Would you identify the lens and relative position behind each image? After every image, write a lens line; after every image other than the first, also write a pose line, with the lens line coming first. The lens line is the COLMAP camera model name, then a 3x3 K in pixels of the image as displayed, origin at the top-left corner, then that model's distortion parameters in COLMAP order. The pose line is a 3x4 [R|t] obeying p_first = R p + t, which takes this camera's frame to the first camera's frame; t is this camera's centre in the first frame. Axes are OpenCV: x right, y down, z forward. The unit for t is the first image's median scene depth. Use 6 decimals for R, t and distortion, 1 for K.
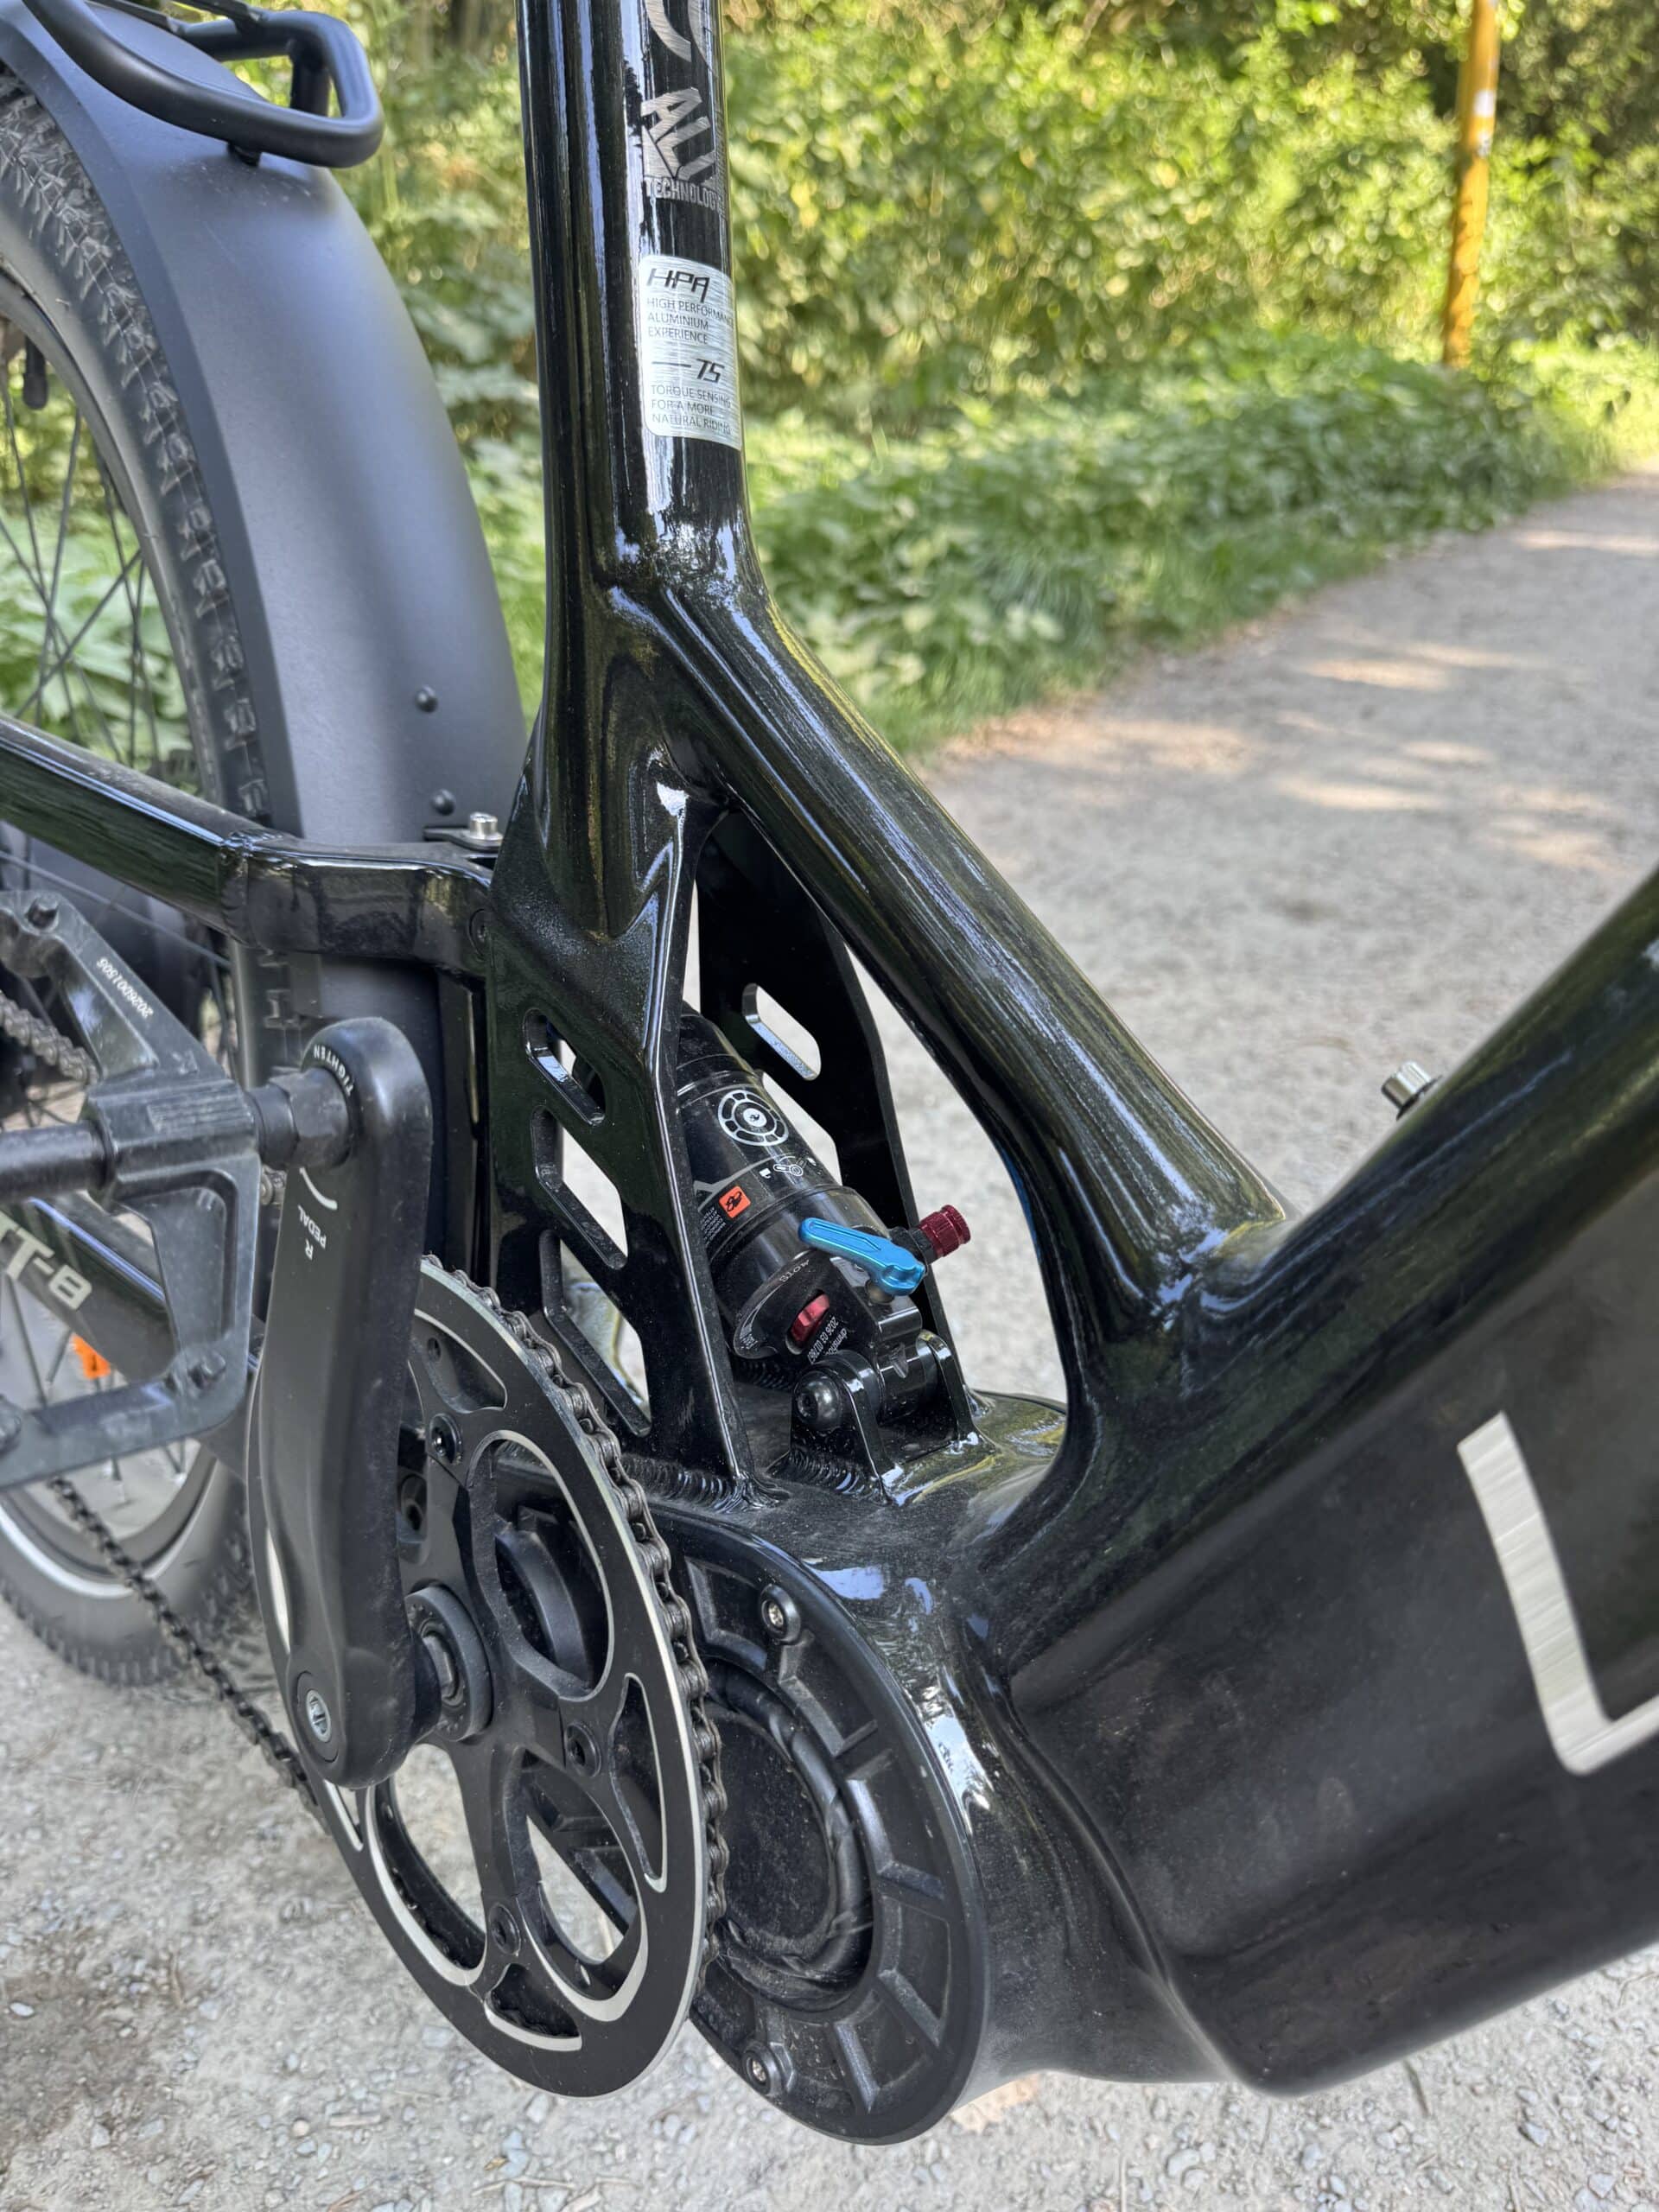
lens RADIAL K [[1742.4, 0, 829.5], [0, 1742.4, 1106.0], [0, 0, 1]] dist [-0.008118, -0.010790]
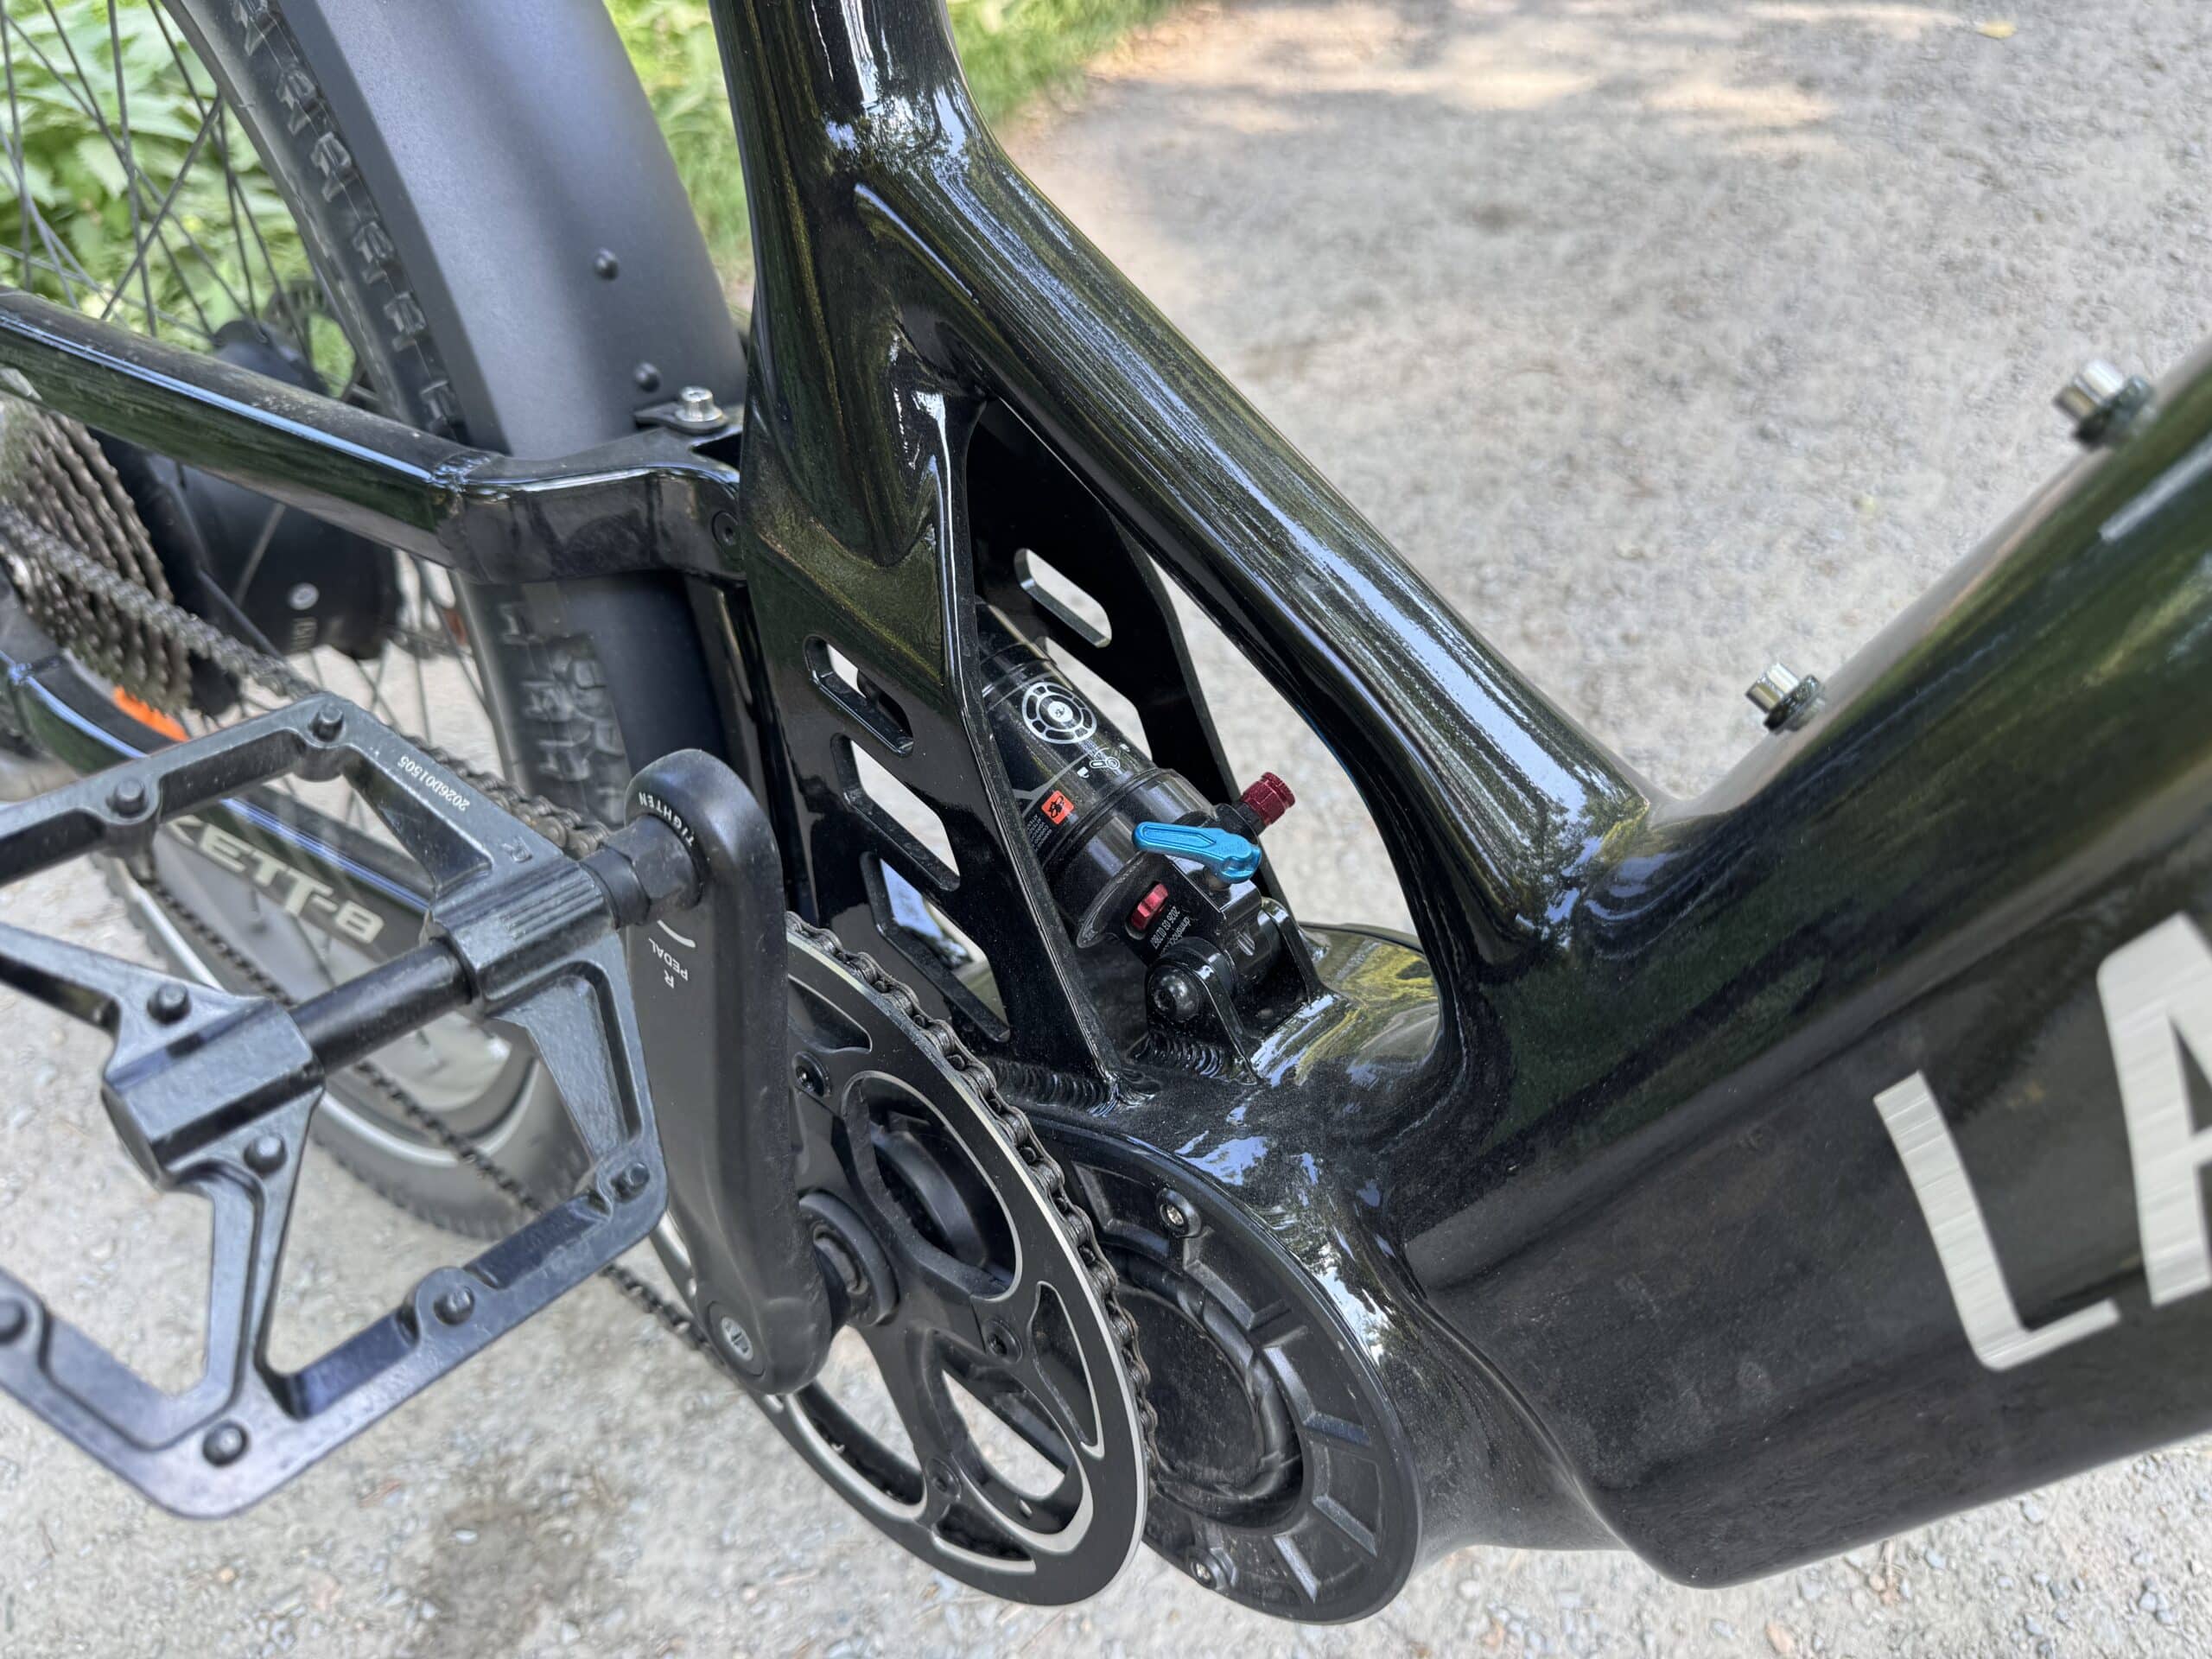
lens RADIAL K [[1732.2, 0, 1143.7], [0, 1732.2, 890.6], [0, 0, 1]] dist [0.060189, -0.163105]
pose [[0.987025, -0.155670, 0.039354, -0.051737], [0.140707, 0.956631, 0.255066, -0.142517], [-0.077353, -0.246220, 0.966122, 0.032707]]
